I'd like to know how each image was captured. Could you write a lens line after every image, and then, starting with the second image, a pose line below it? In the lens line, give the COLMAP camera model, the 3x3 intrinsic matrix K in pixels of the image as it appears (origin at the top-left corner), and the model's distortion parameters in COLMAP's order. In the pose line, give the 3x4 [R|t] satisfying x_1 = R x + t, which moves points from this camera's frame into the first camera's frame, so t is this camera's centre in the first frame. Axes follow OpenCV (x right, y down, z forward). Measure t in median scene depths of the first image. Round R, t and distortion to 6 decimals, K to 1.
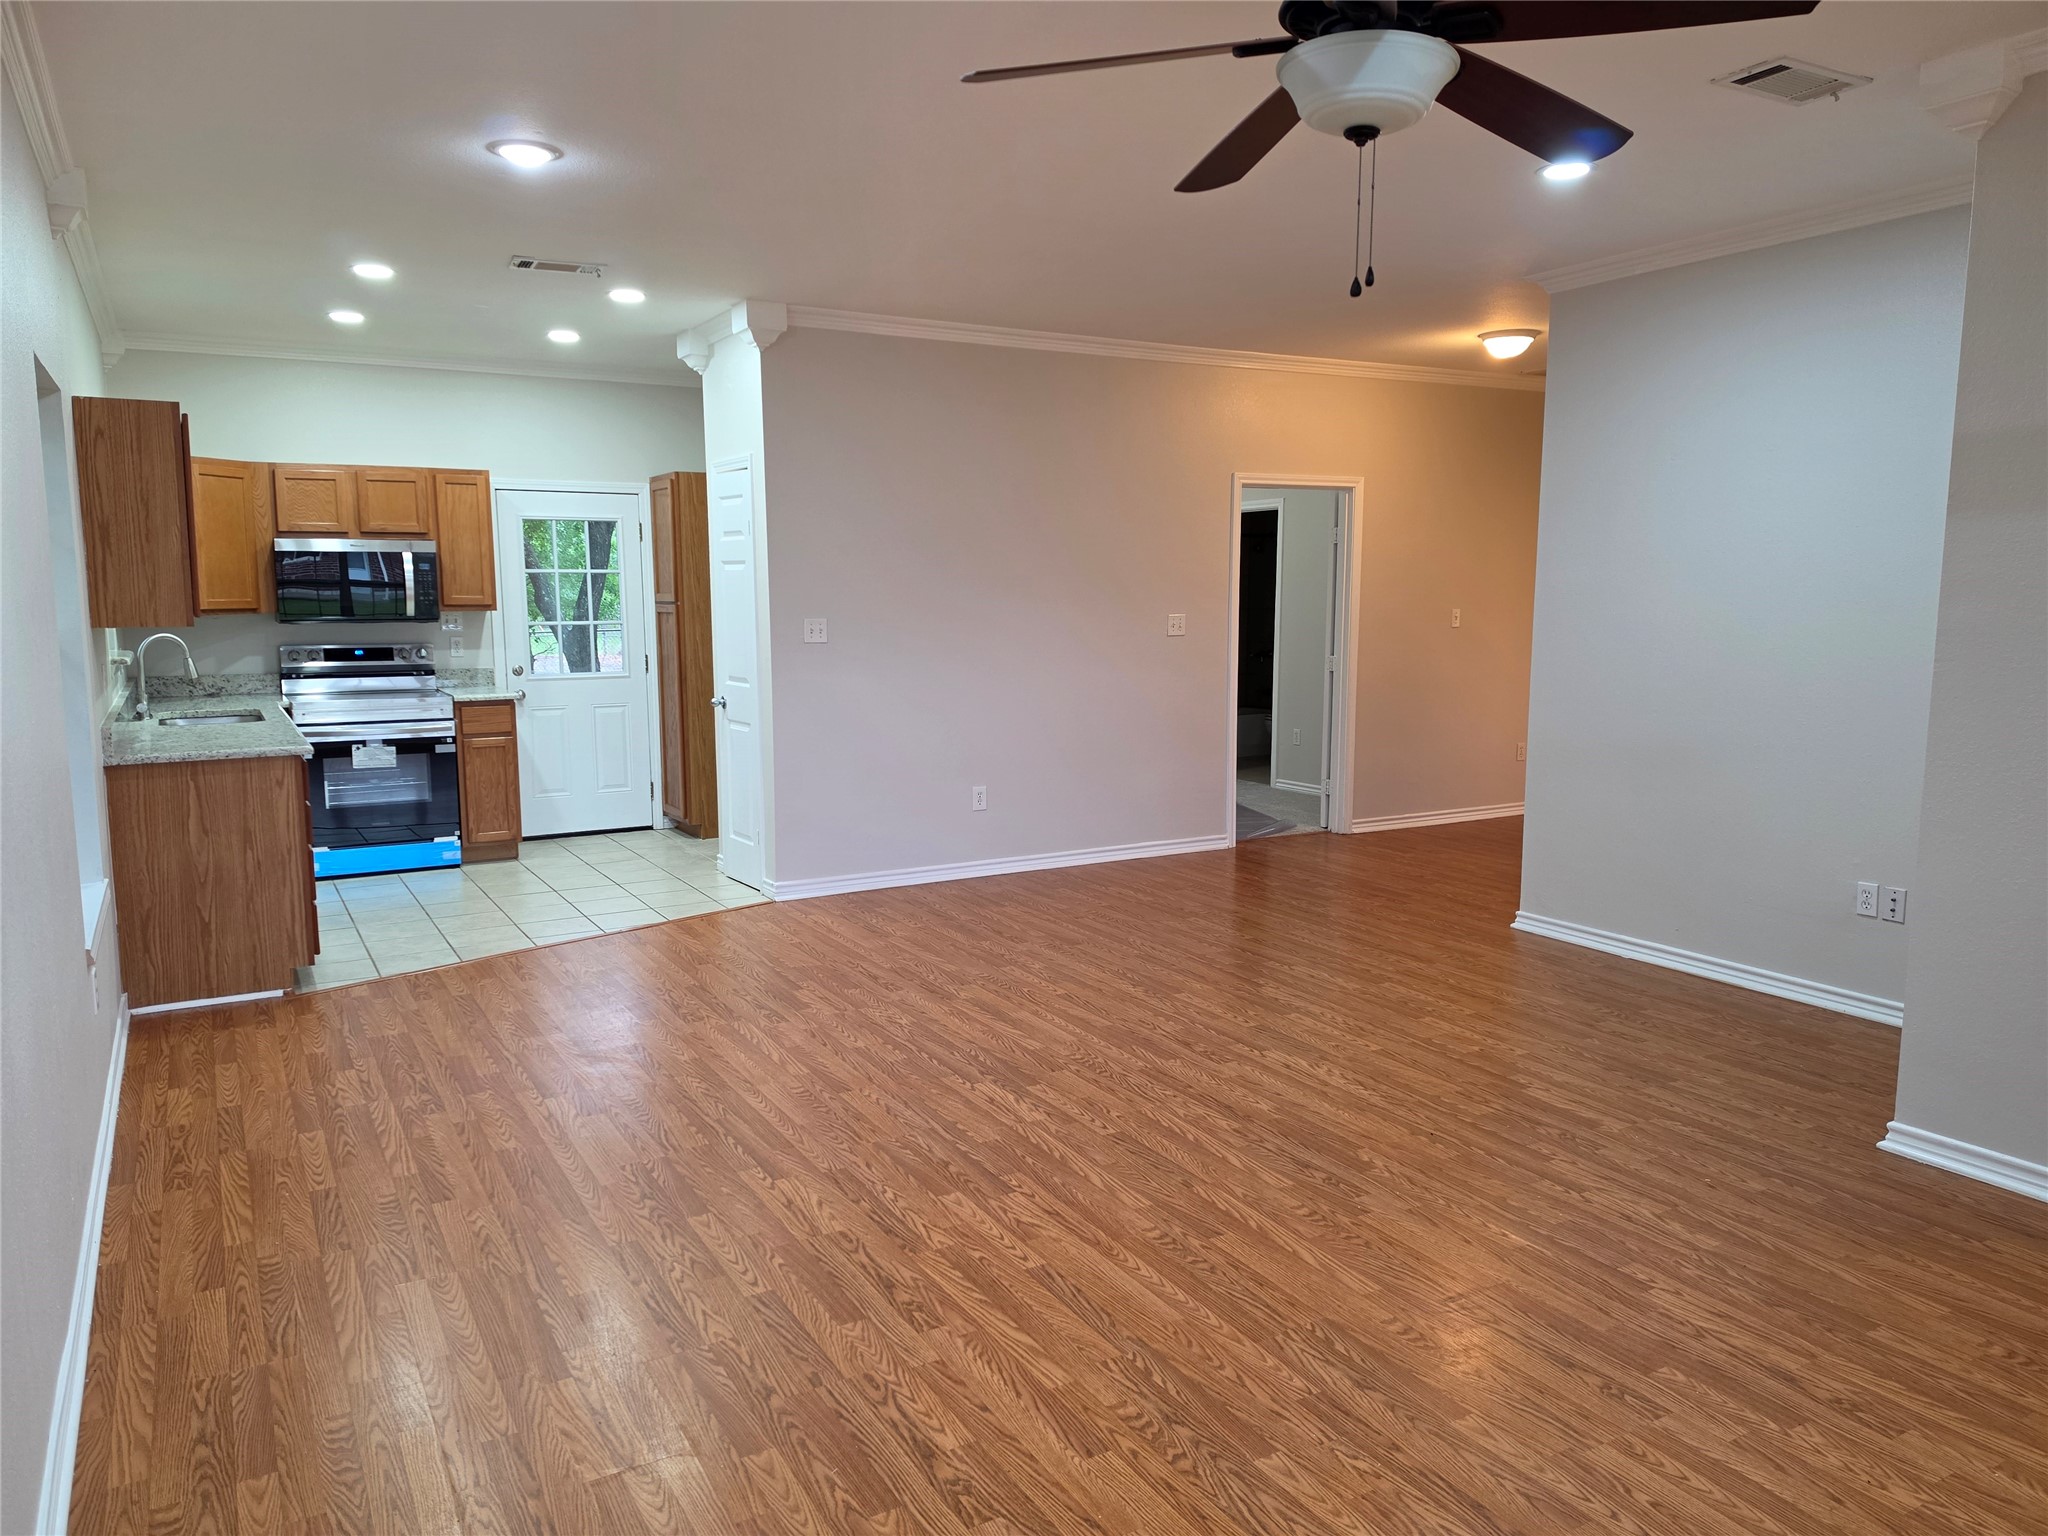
lens RADIAL K [[1420.5, 0, 993.4], [0, 1420.5, 773.1], [0, 0, 1]] dist [0.129260, -0.199470]
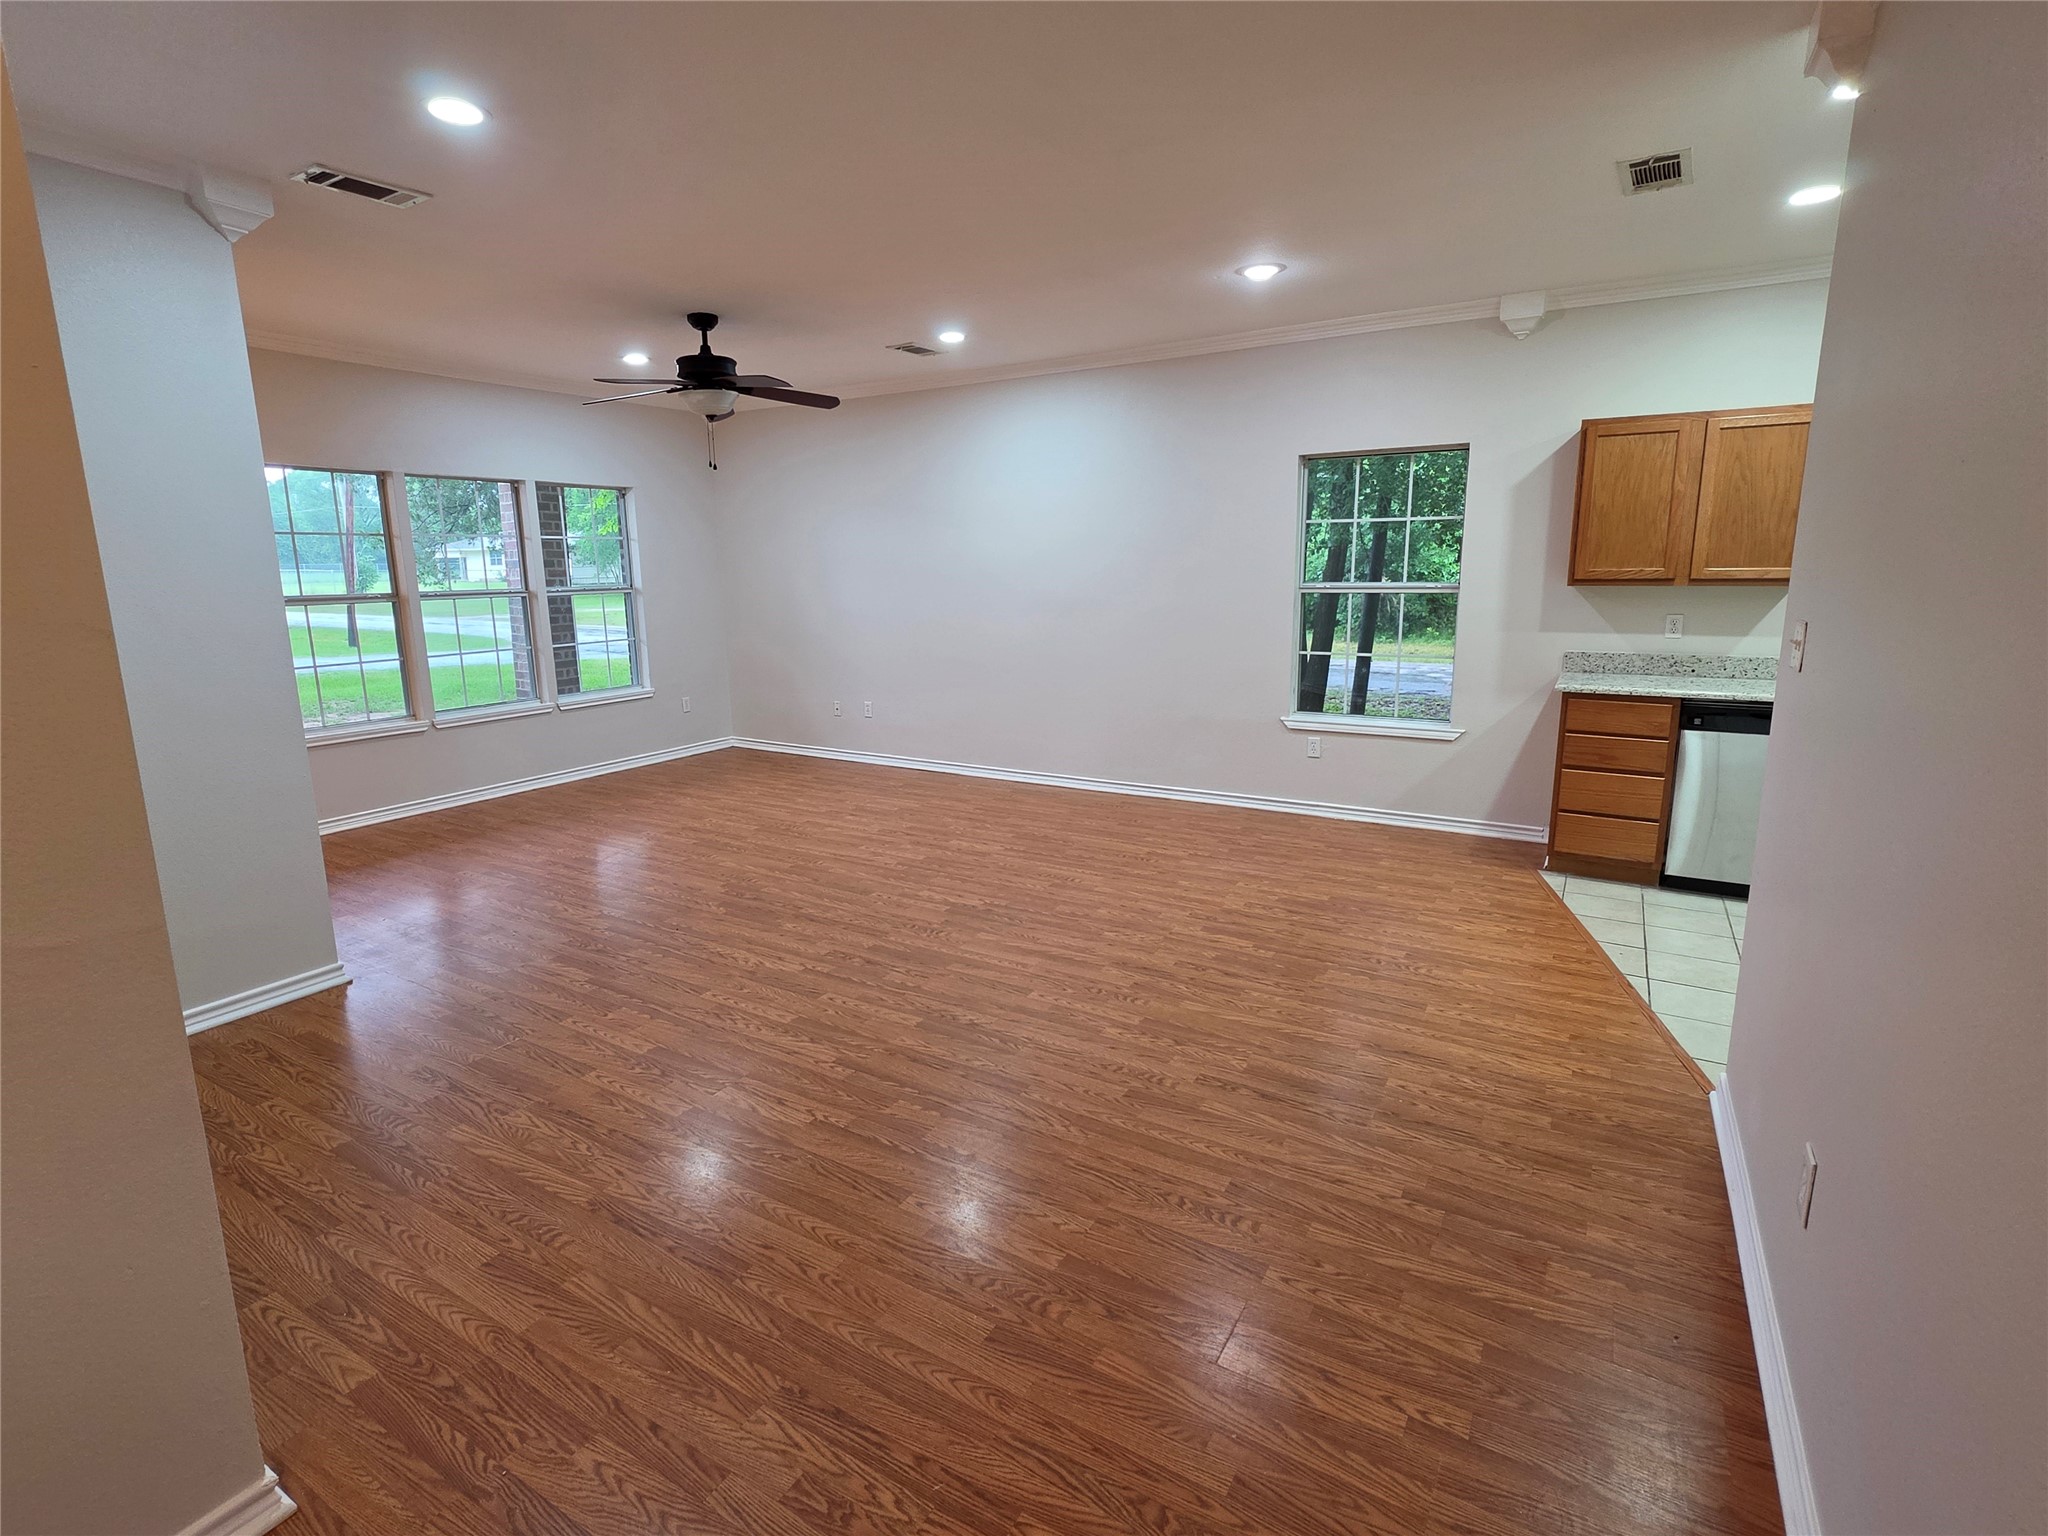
lens RADIAL K [[976.0, 0, 1014.3], [0, 976.0, 754.4], [0, 0, 1]] dist [0.000717, 0.000074]
pose [[-0.868180, 0.110031, -0.483897, 0.354802], [-0.049466, 0.951065, 0.305006, -0.196186], [0.493777, 0.288737, -0.820253, 1.476121]]
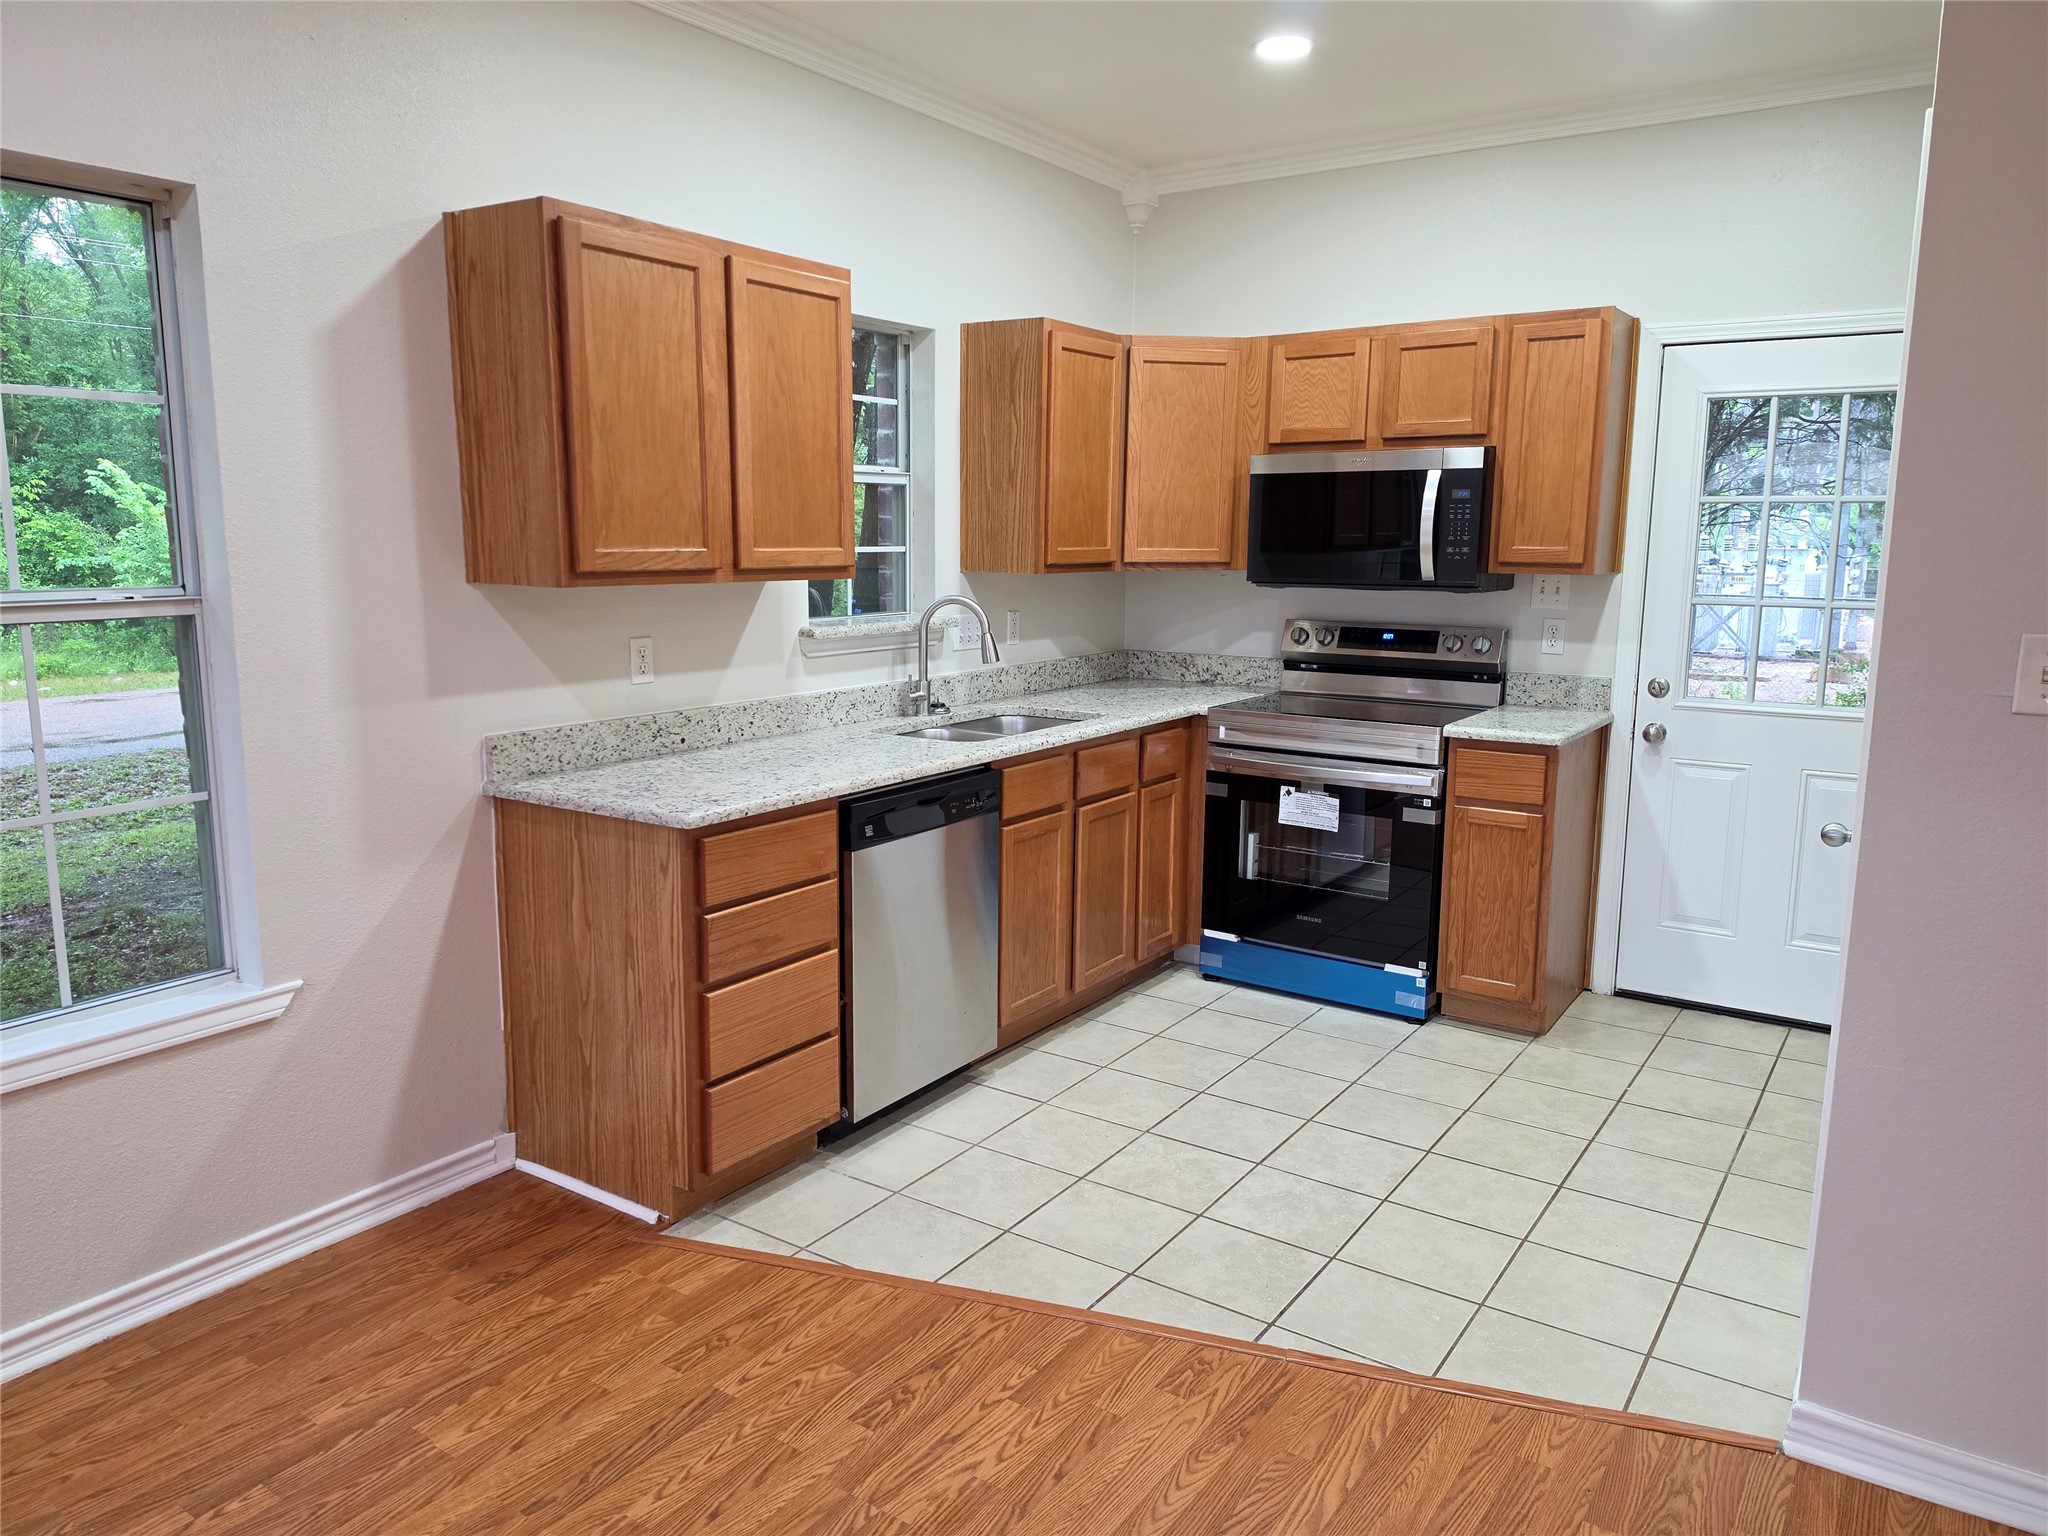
lens RADIAL K [[1405.4, 0, 1022.7], [0, 1405.4, 762.0], [0, 0, 1]] dist [0.083020, -0.115030]
pose [[0.447458, 0.152417, -0.881221, 0.053017], [-0.126435, 0.986254, 0.106383, -0.110879], [0.885322, 0.063815, 0.460578, 0.862922]]
